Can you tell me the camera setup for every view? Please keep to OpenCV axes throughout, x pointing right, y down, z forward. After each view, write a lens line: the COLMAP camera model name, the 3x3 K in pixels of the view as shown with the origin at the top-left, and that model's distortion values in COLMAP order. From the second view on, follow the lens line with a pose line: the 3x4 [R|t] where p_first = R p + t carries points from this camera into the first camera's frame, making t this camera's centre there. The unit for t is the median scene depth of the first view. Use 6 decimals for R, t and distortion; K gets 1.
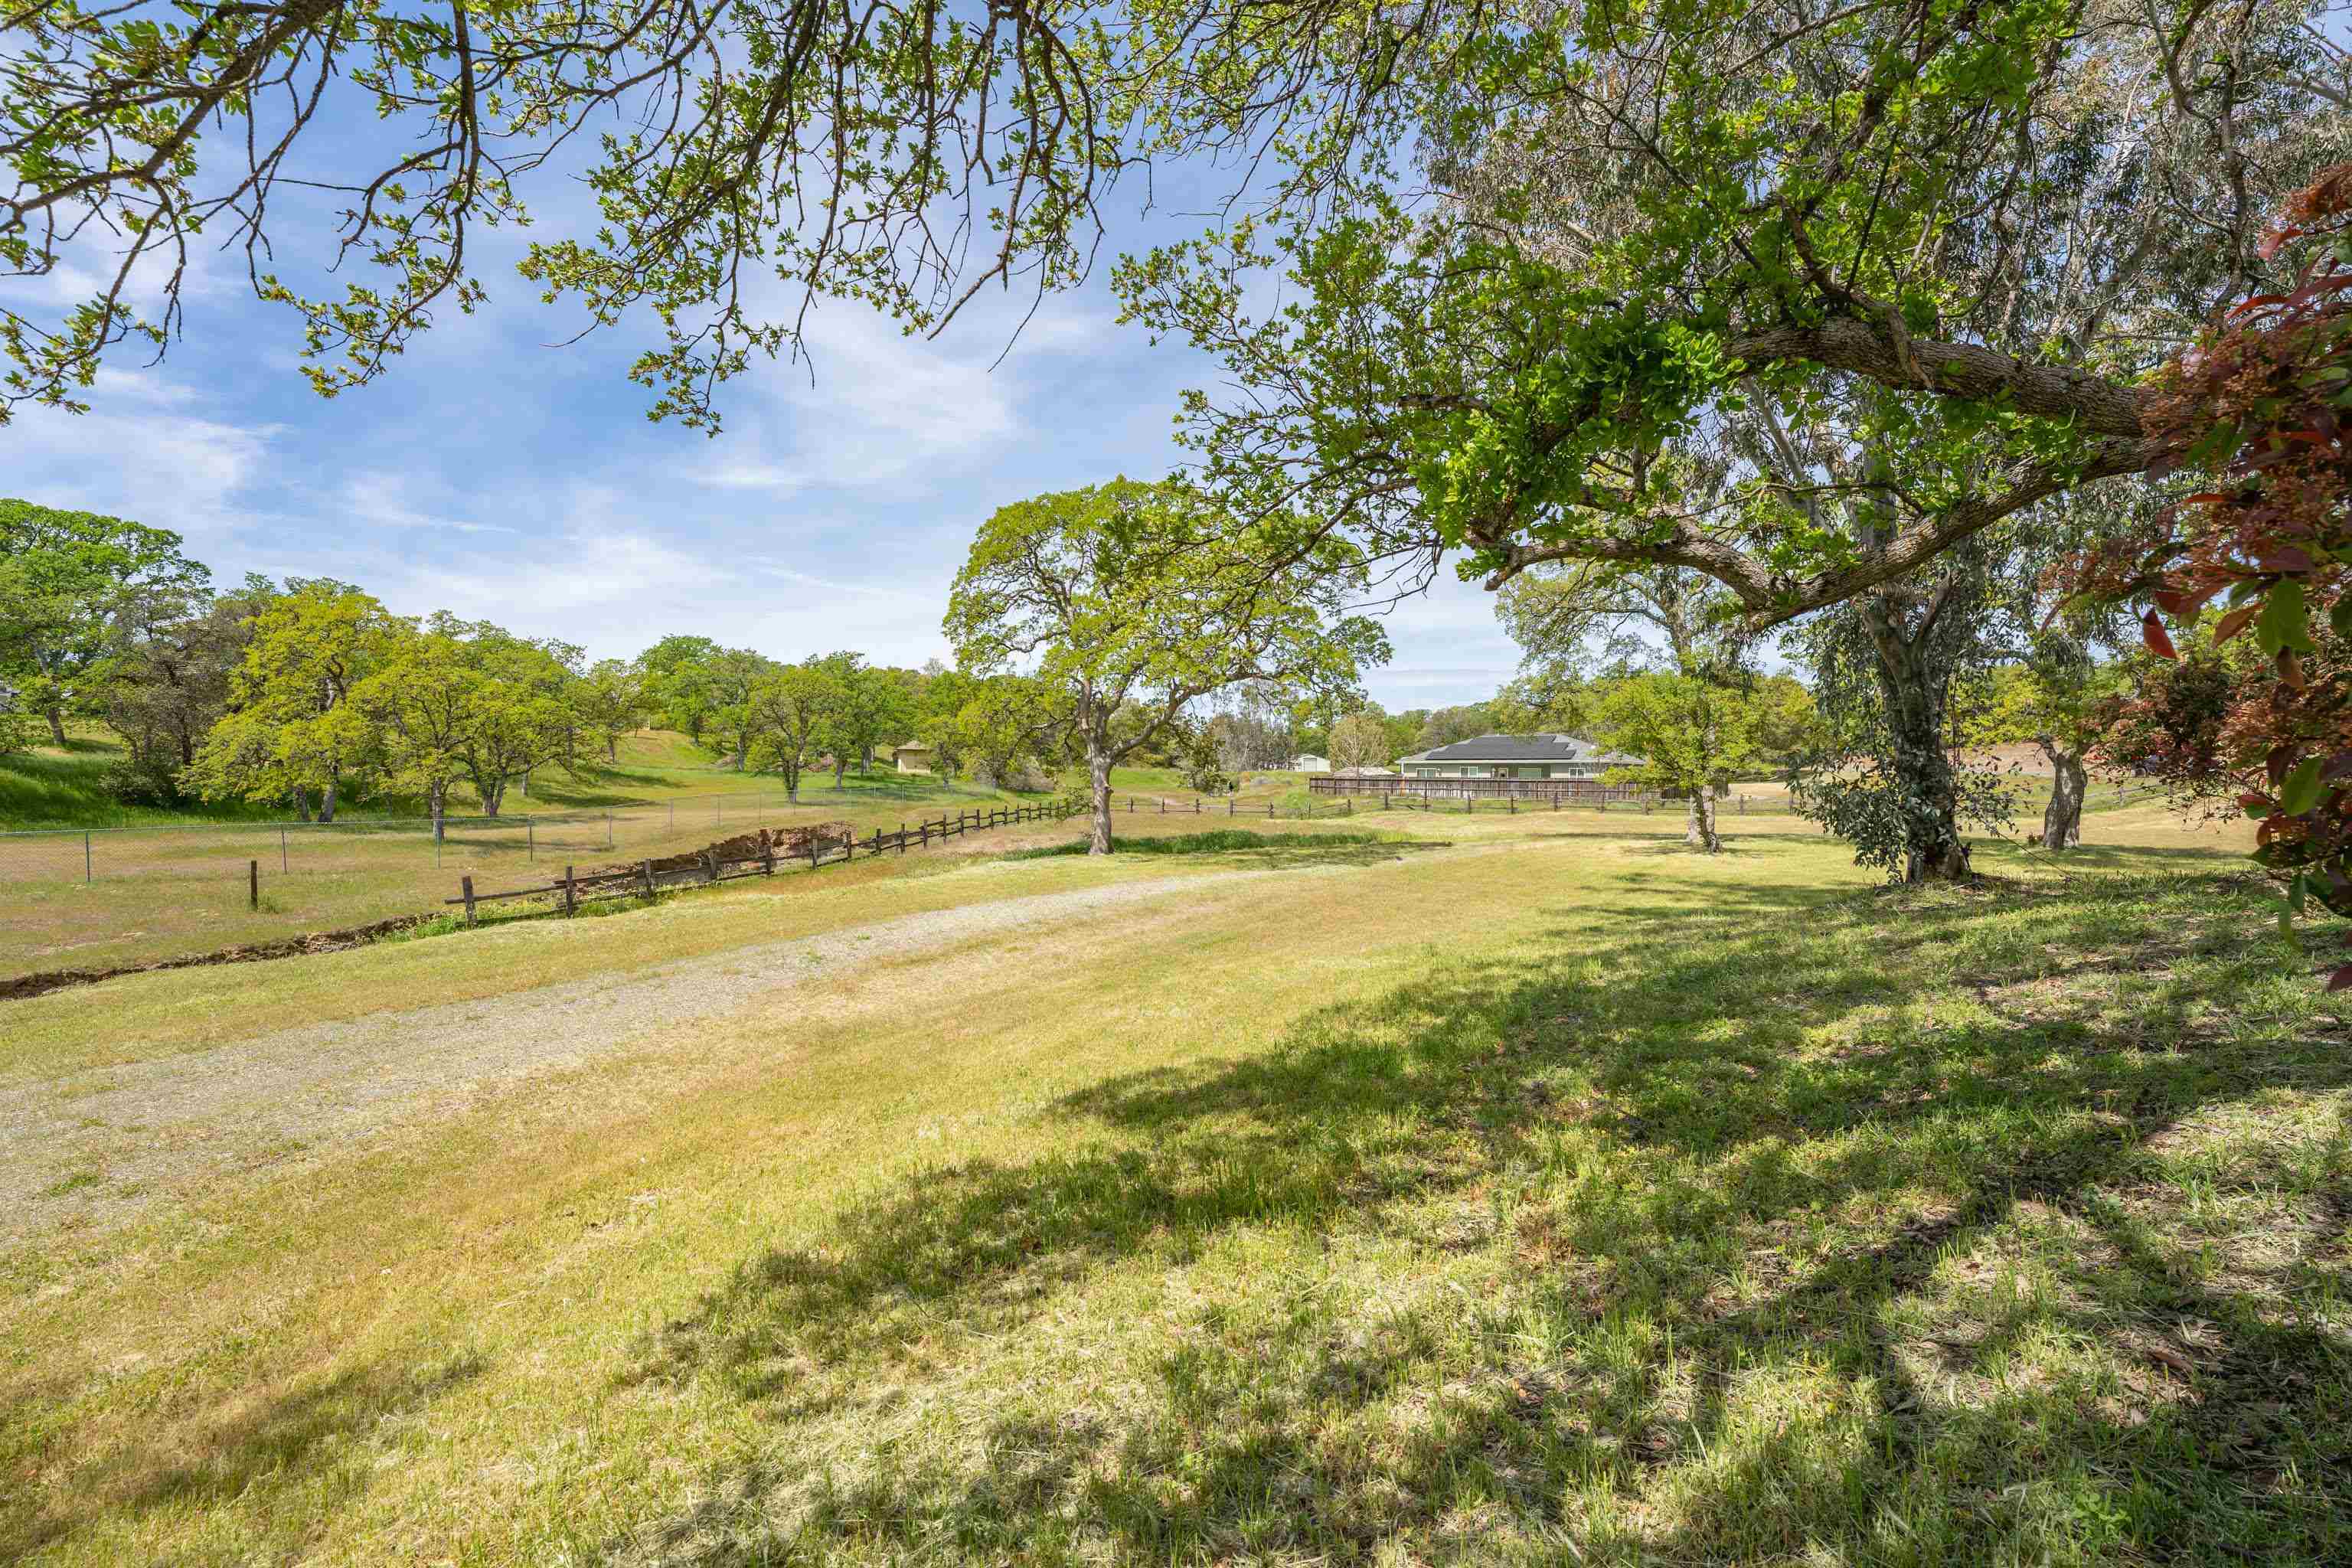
lens RADIAL K [[979.6, 0, 1142.6], [0, 979.6, 789.4], [0, 0, 1]] dist [-0.018958, -0.000122]
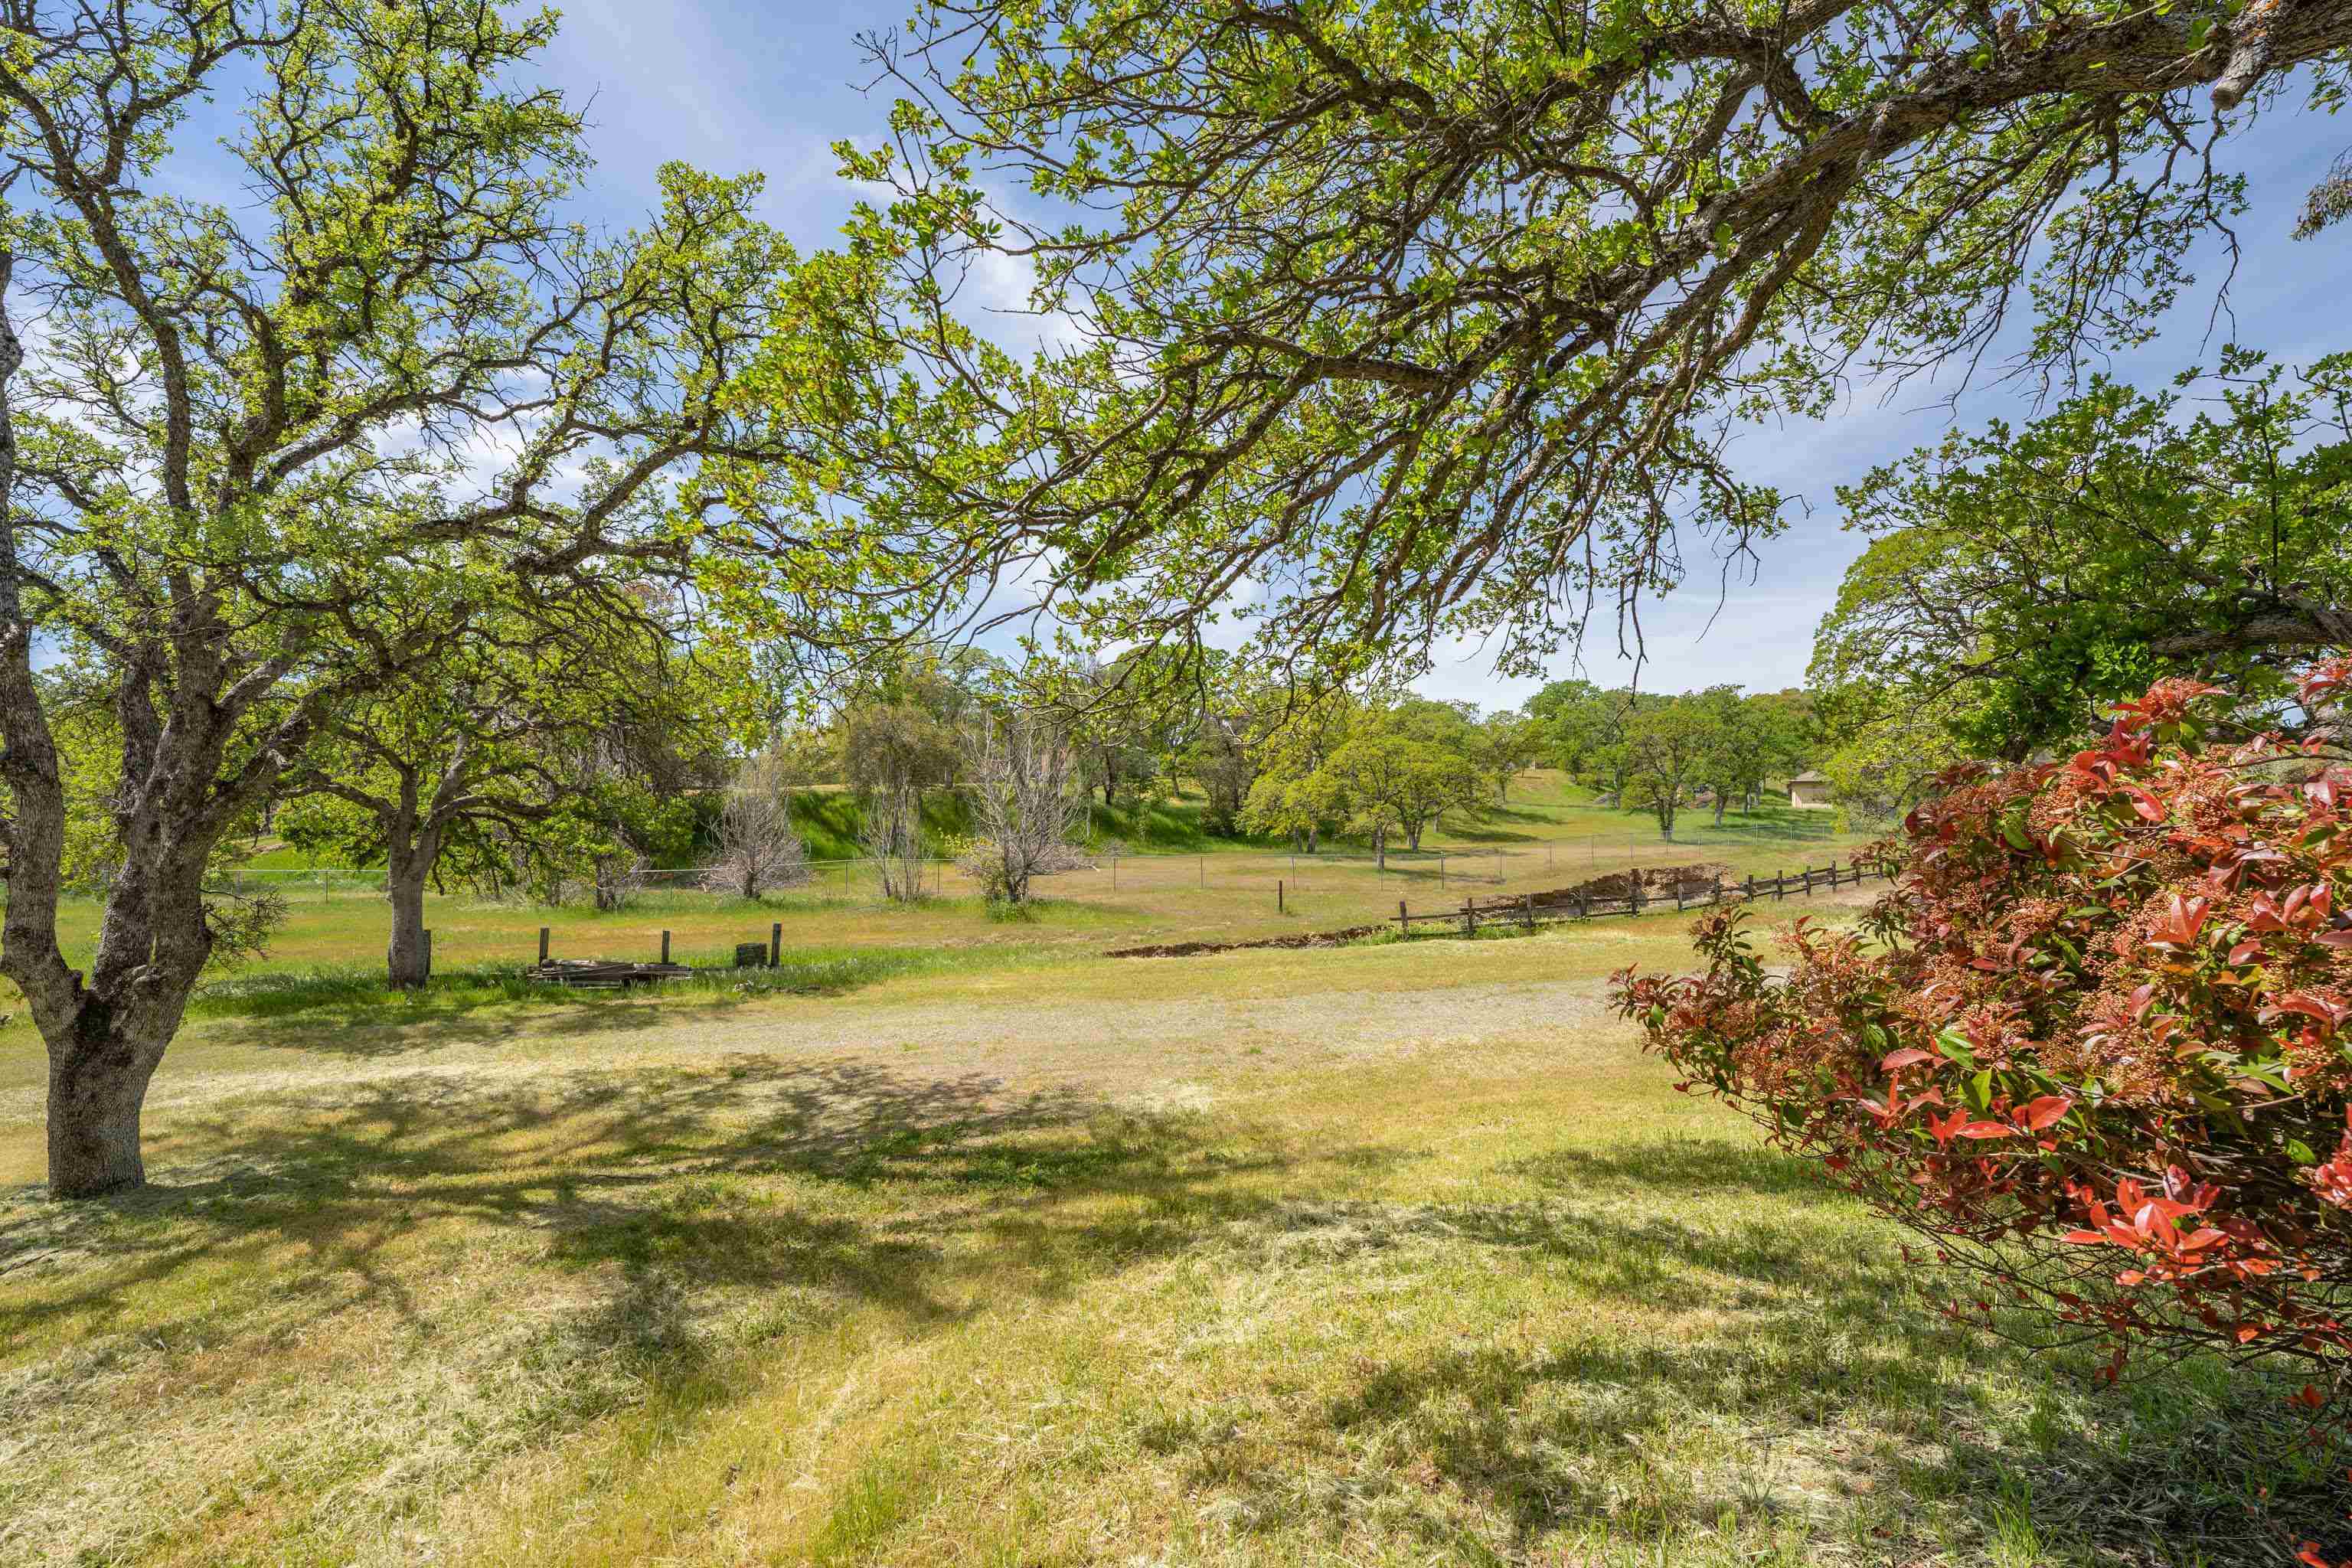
lens RADIAL K [[966.8, 0, 1186.3], [0, 966.8, 750.4], [0, 0, 1]] dist [-0.033376, 0.000668]
pose [[0.684033, -0.040416, -0.728331, 0.058971], [-0.011592, 0.997736, -0.066253, -0.017783], [0.729359, 0.053762, 0.682015, -0.100771]]
